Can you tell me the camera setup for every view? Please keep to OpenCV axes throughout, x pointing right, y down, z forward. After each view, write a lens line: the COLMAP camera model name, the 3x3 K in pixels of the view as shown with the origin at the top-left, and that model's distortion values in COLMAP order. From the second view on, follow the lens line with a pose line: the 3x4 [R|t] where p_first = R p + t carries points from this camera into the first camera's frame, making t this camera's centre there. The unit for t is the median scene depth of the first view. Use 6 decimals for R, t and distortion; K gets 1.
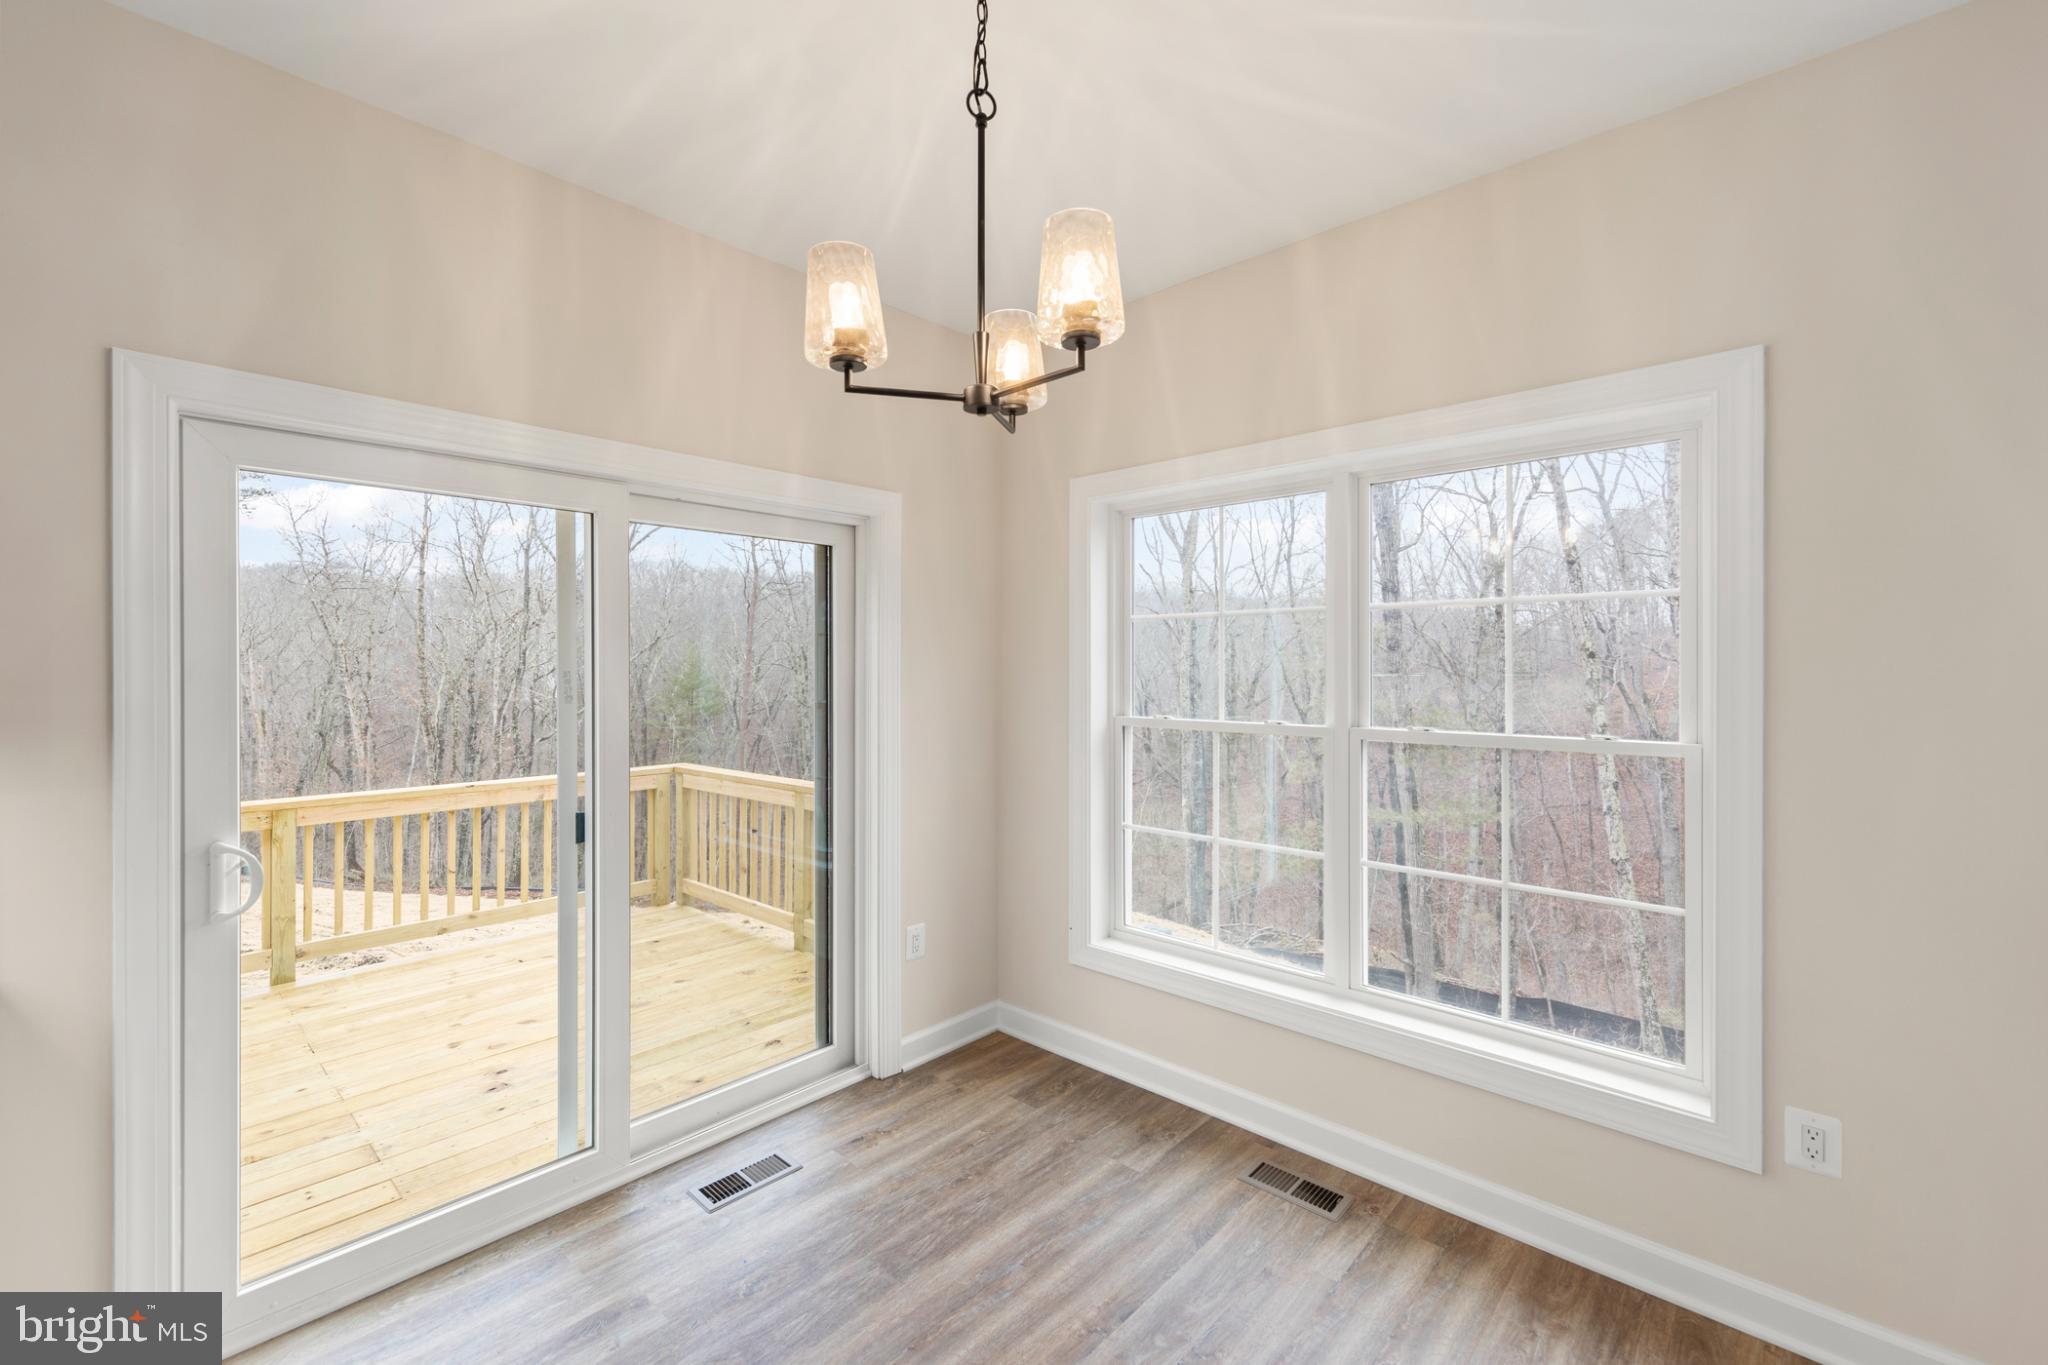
lens RADIAL K [[875.7, 0, 1046.3], [0, 875.7, 666.3], [0, 0, 1]] dist [-0.000444, -0.000135]
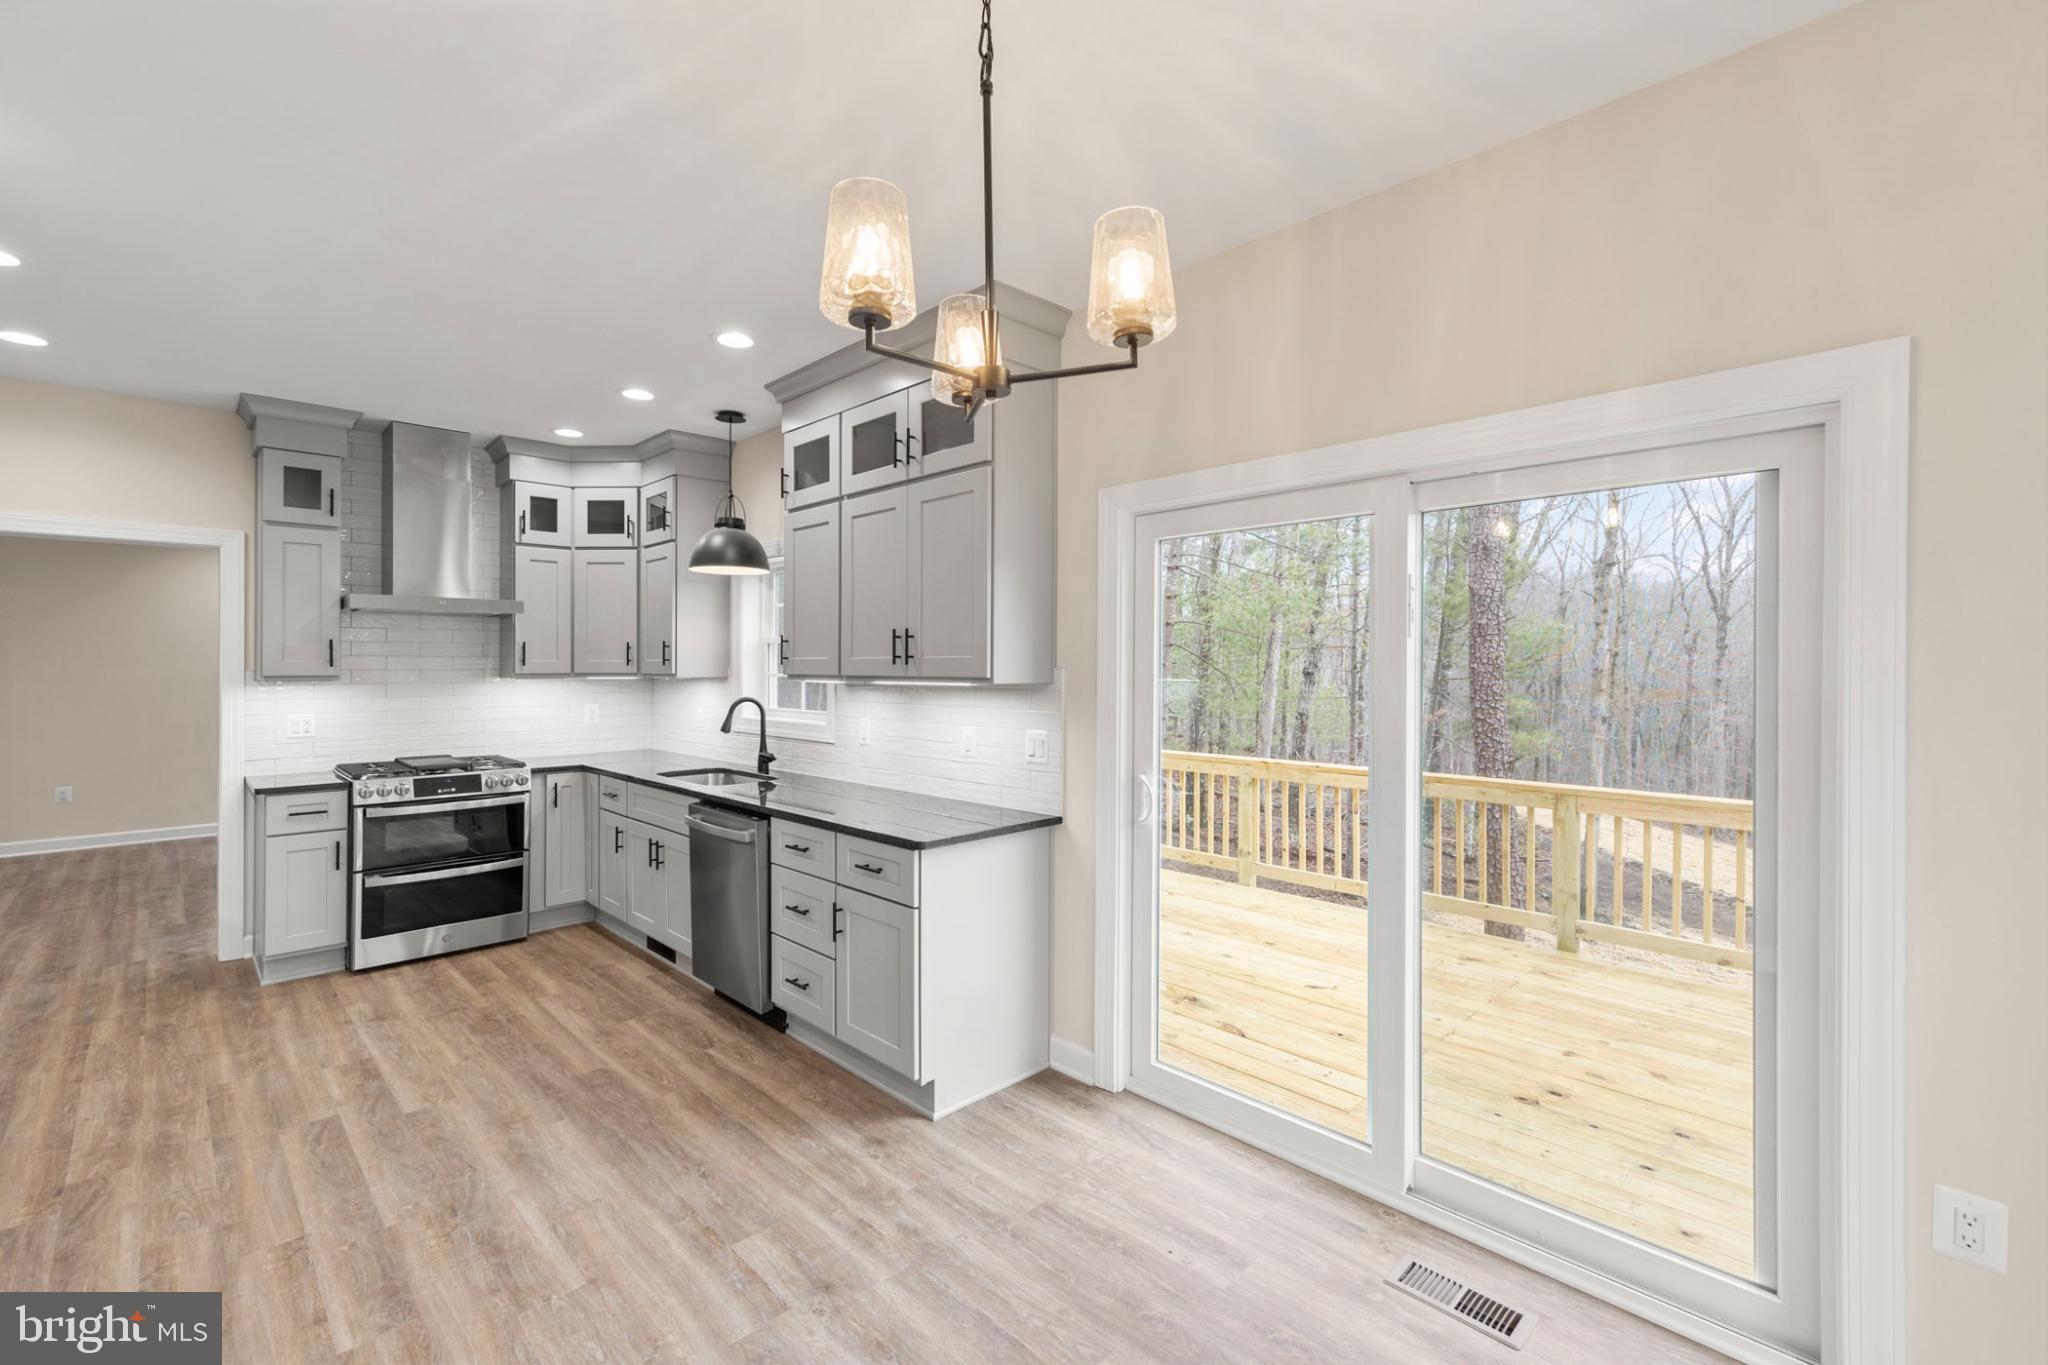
lens RADIAL K [[865.1, 0, 997.6], [0, 865.1, 658.5], [0, 0, 1]] dist [0.003564, 0.000157]
pose [[-0.082888, -0.005602, -0.996543, 0.454698], [-0.001737, 0.999983, -0.005477, -0.003534], [0.996557, 0.001277, -0.082896, 0.584395]]
